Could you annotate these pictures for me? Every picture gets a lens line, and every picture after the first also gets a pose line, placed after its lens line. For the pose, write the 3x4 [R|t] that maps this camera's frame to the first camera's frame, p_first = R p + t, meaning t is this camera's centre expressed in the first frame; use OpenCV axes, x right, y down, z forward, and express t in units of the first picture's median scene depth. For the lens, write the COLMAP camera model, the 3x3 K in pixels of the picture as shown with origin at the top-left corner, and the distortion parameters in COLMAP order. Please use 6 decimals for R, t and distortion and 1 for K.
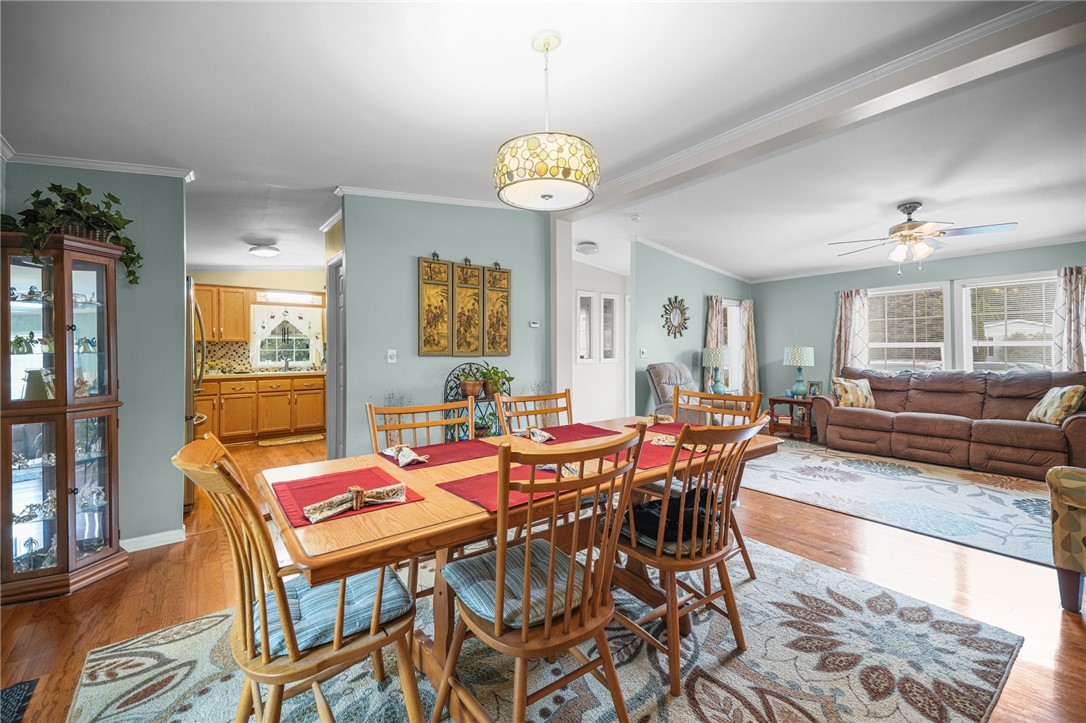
lens RADIAL K [[475.0, 0, 528.5], [0, 475.0, 344.1], [0, 0, 1]] dist [0.061732, -0.016576]
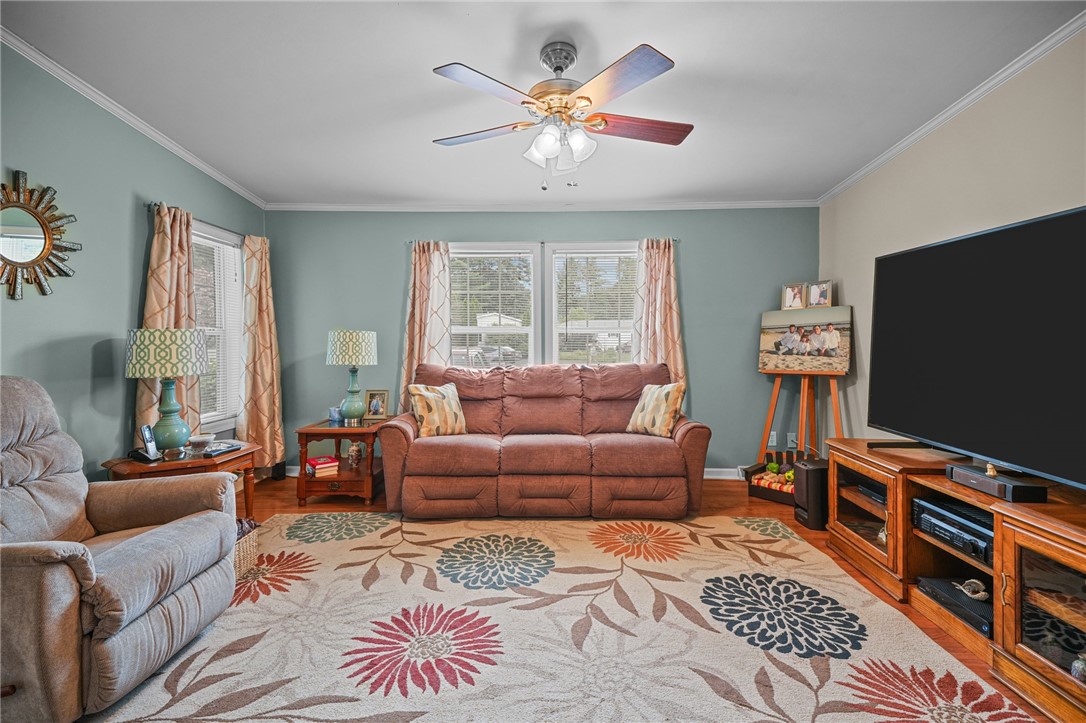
lens RADIAL K [[475.0, 0, 535.3], [0, 475.0, 345.0], [0, 0, 1]] dist [0.061732, -0.016576]
pose [[0.617686, -0.008575, 0.786378, 0.286897], [-0.015234, 0.999622, 0.022866, 0.007227], [-0.786277, -0.026103, 0.617322, 0.555505]]
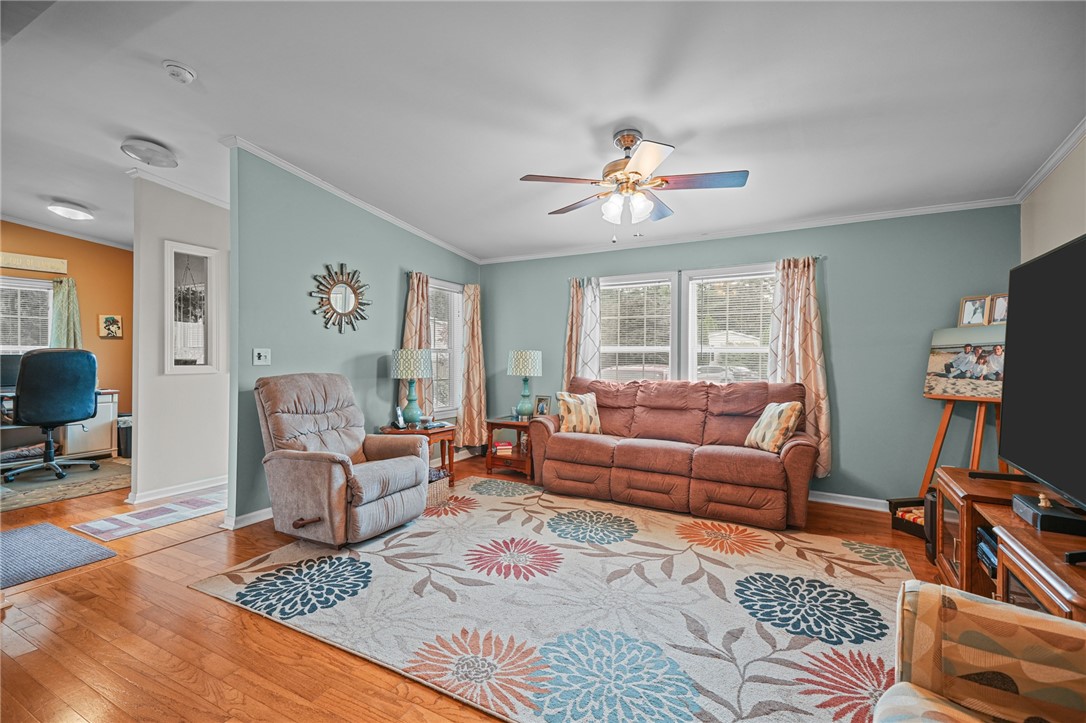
lens RADIAL K [[475.0, 0, 547.3], [0, 475.0, 364.6], [0, 0, 1]] dist [0.061732, -0.016576]
pose [[0.910654, 0.003278, 0.413157, 0.324330], [-0.018449, 0.999294, 0.032735, 0.003716], [-0.412758, -0.037433, 0.910071, 0.357470]]
